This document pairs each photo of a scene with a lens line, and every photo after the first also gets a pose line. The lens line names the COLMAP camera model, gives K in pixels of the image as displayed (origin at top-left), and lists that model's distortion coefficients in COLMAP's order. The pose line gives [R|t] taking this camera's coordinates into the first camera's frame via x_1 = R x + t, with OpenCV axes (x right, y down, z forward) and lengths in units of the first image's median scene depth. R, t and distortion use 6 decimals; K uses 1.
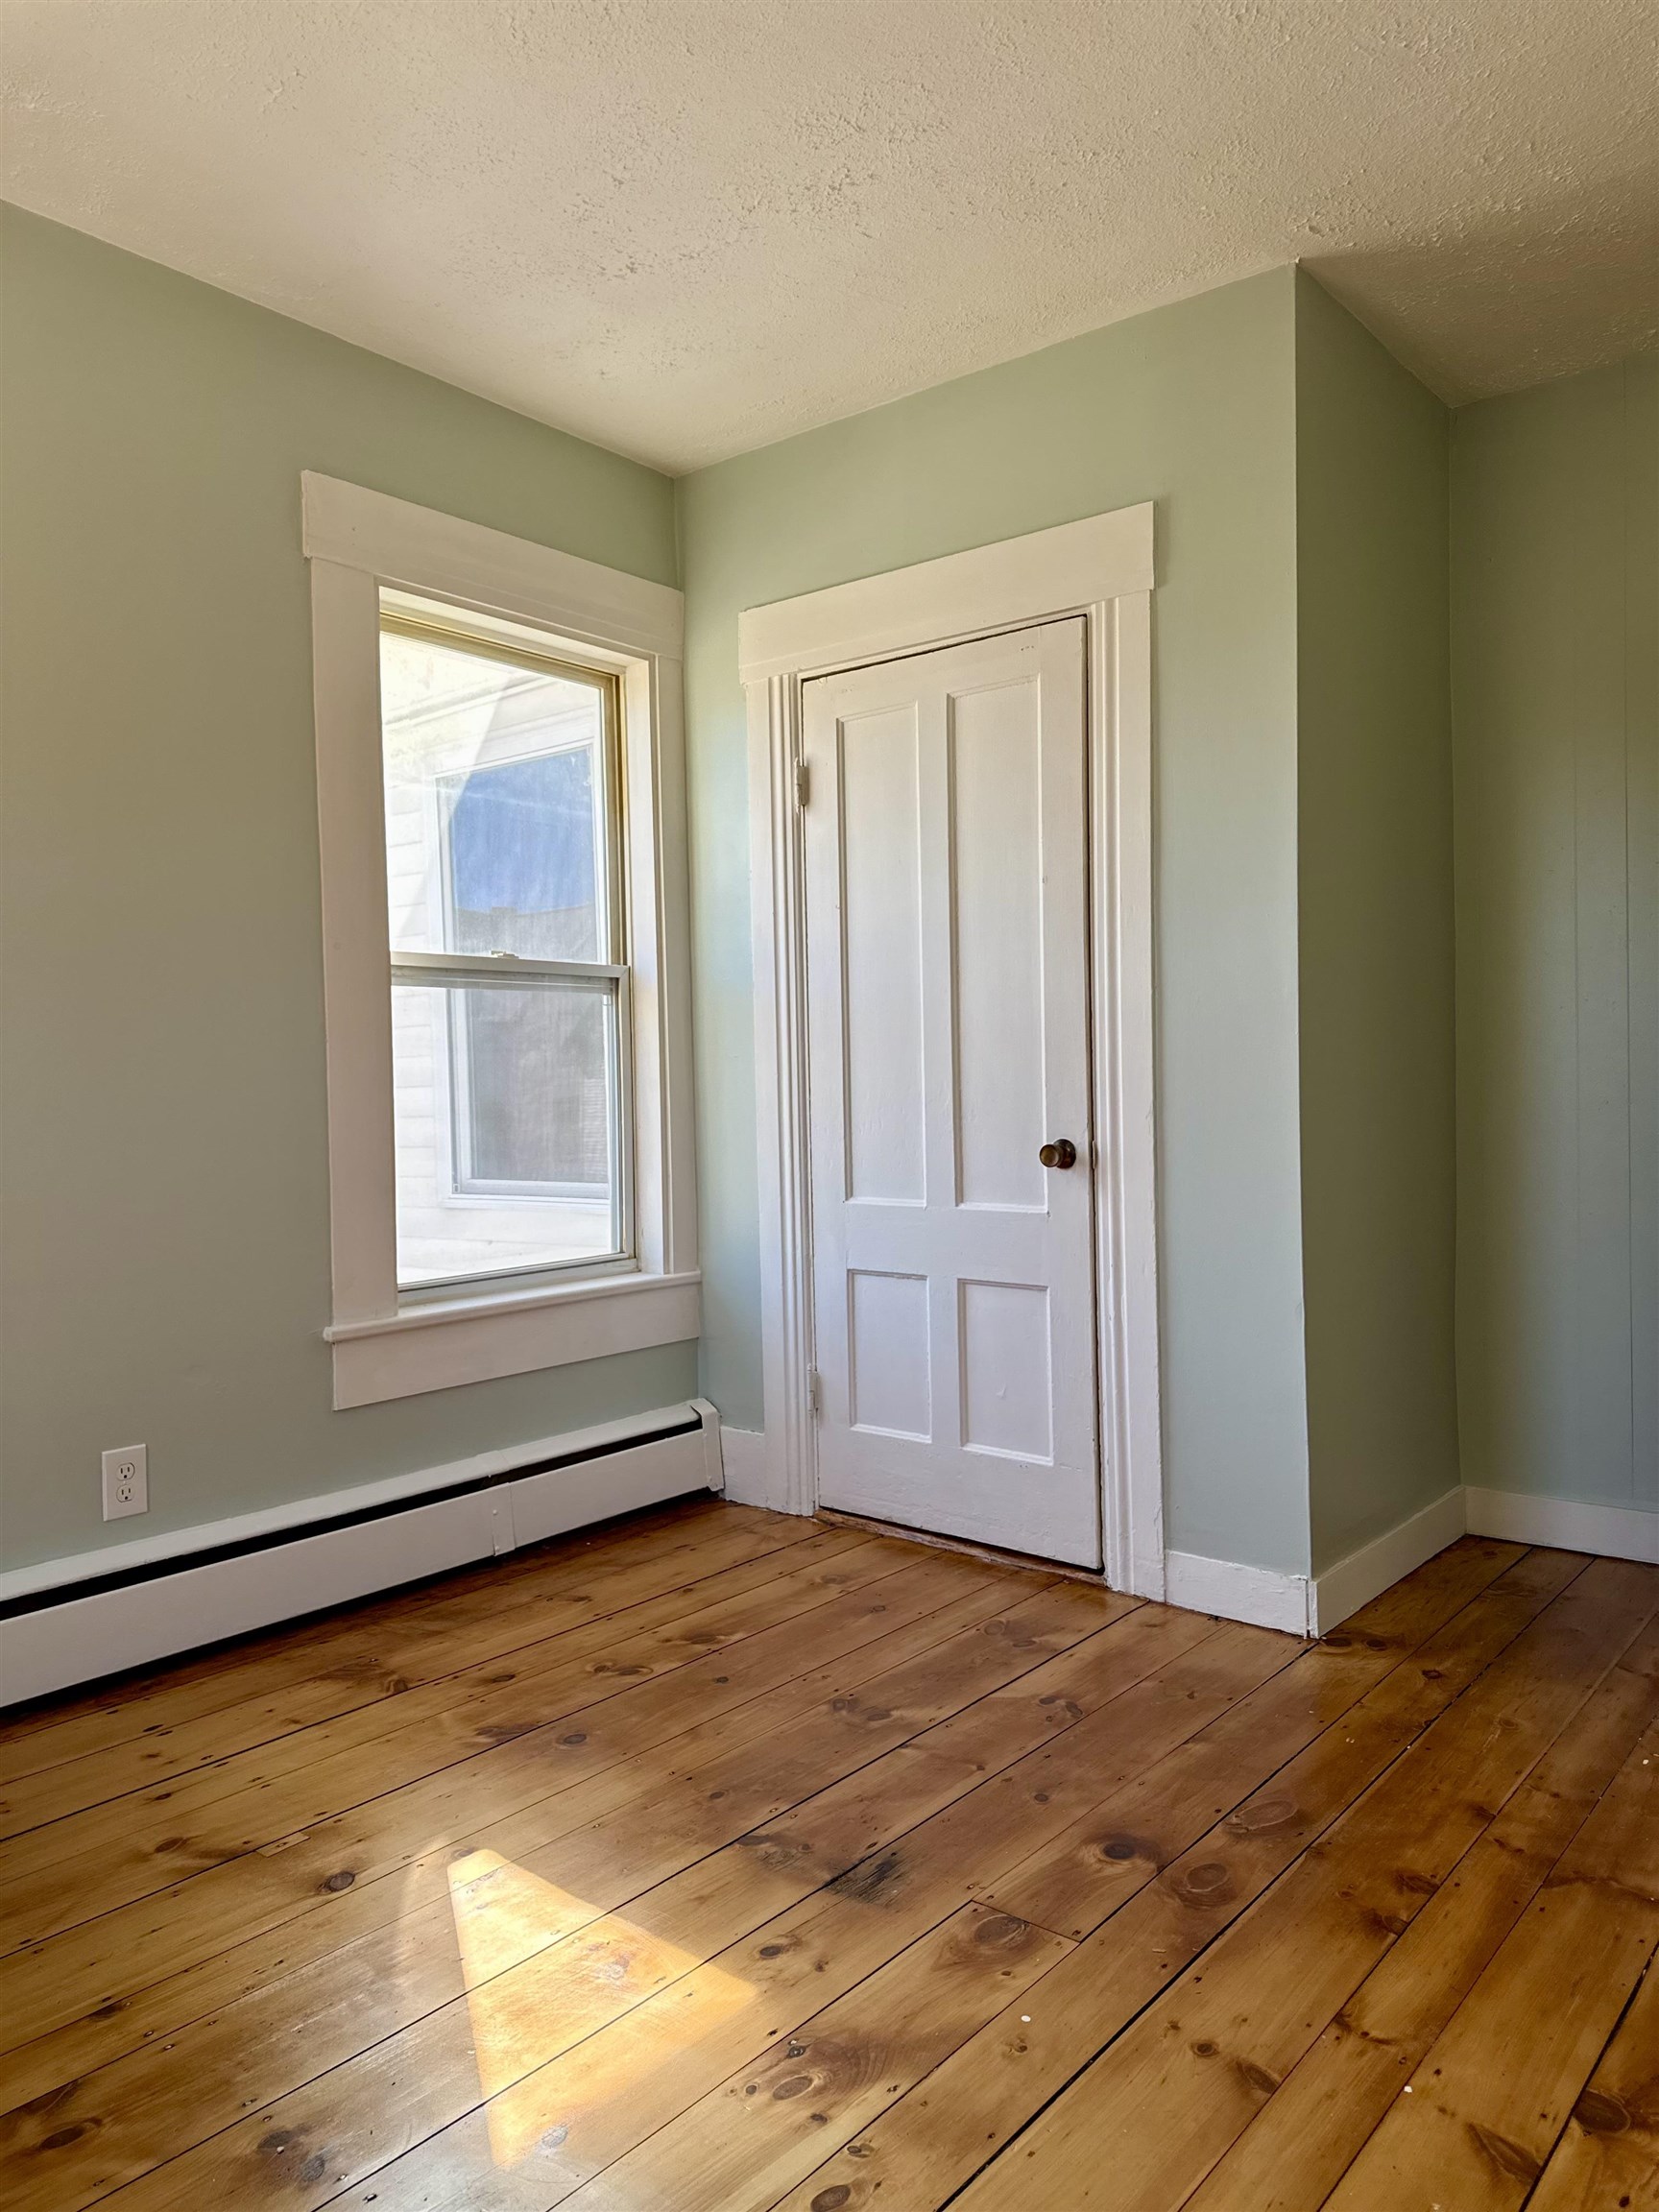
lens RADIAL K [[1584.3, 0, 829.5], [0, 1584.3, 1106.0], [0, 0, 1]] dist [0.003426, -0.026420]
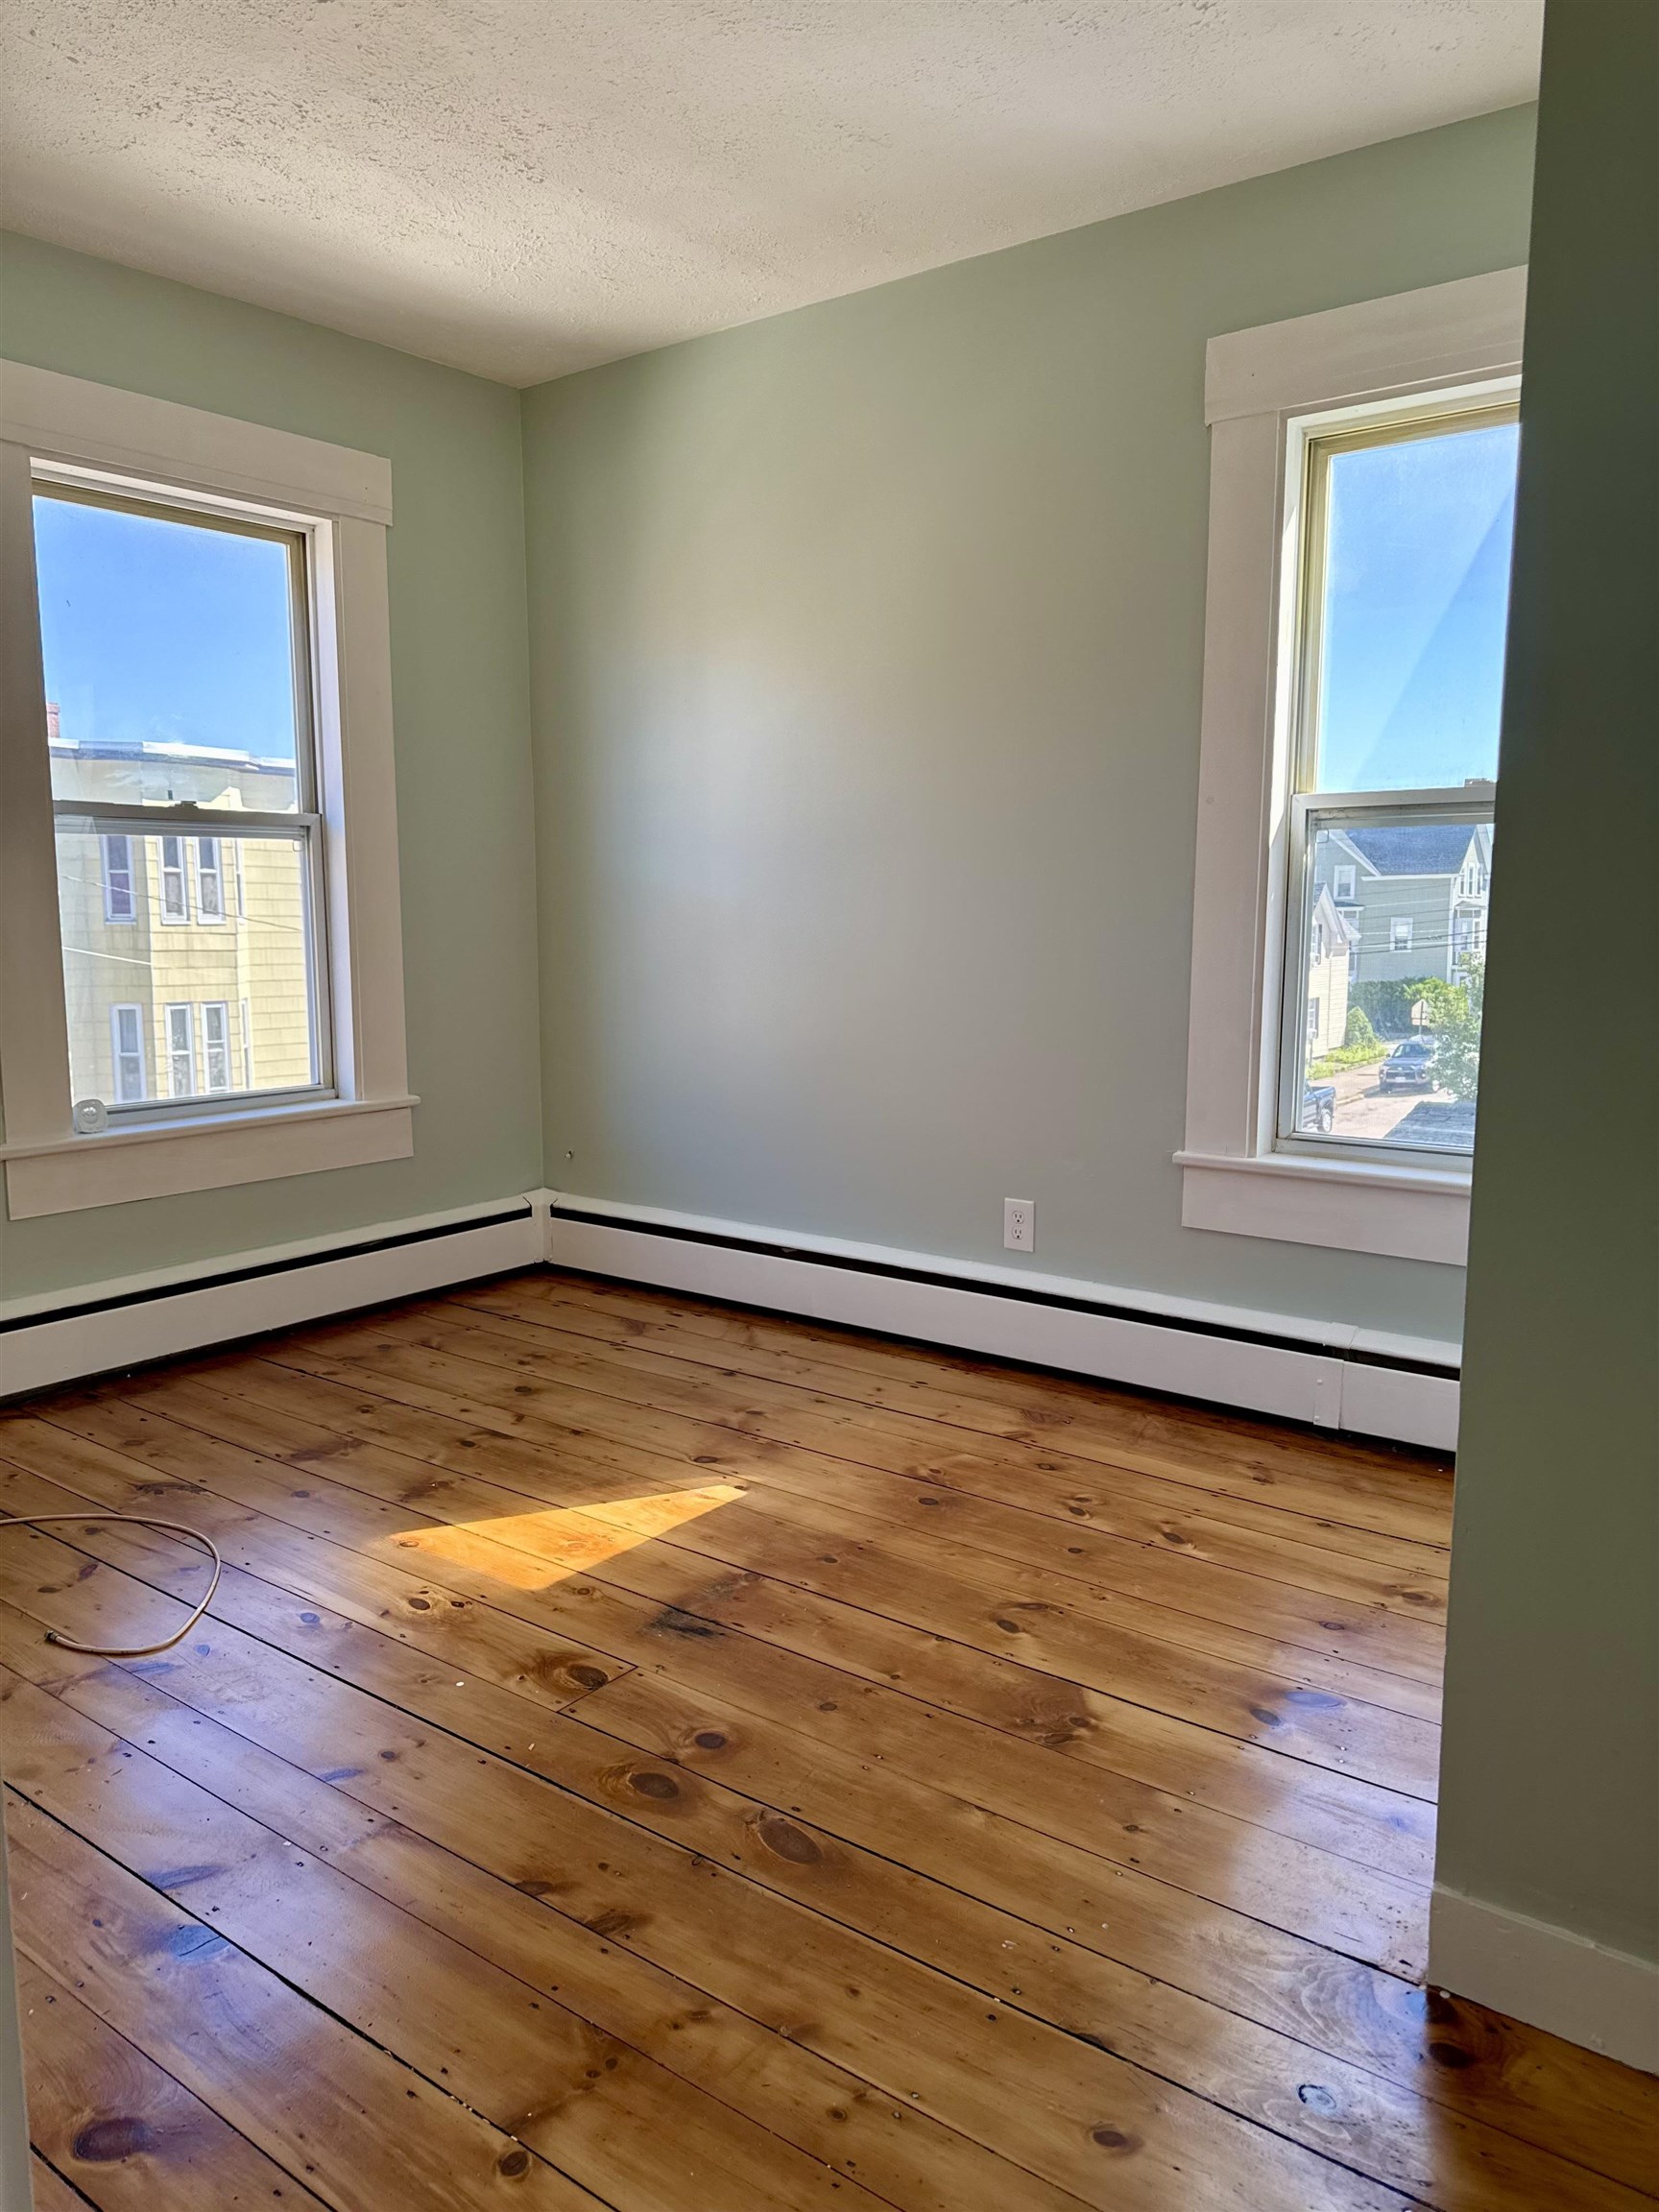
lens RADIAL K [[1572.4, 0, 829.5], [0, 1572.4, 1106.0], [0, 0, 1]] dist [0.129587, -0.194653]
pose [[0.030359, 0.153437, -0.987692, 0.975726], [-0.026987, 0.987913, 0.152642, -0.070170], [0.999175, 0.022021, 0.034133, 0.899673]]
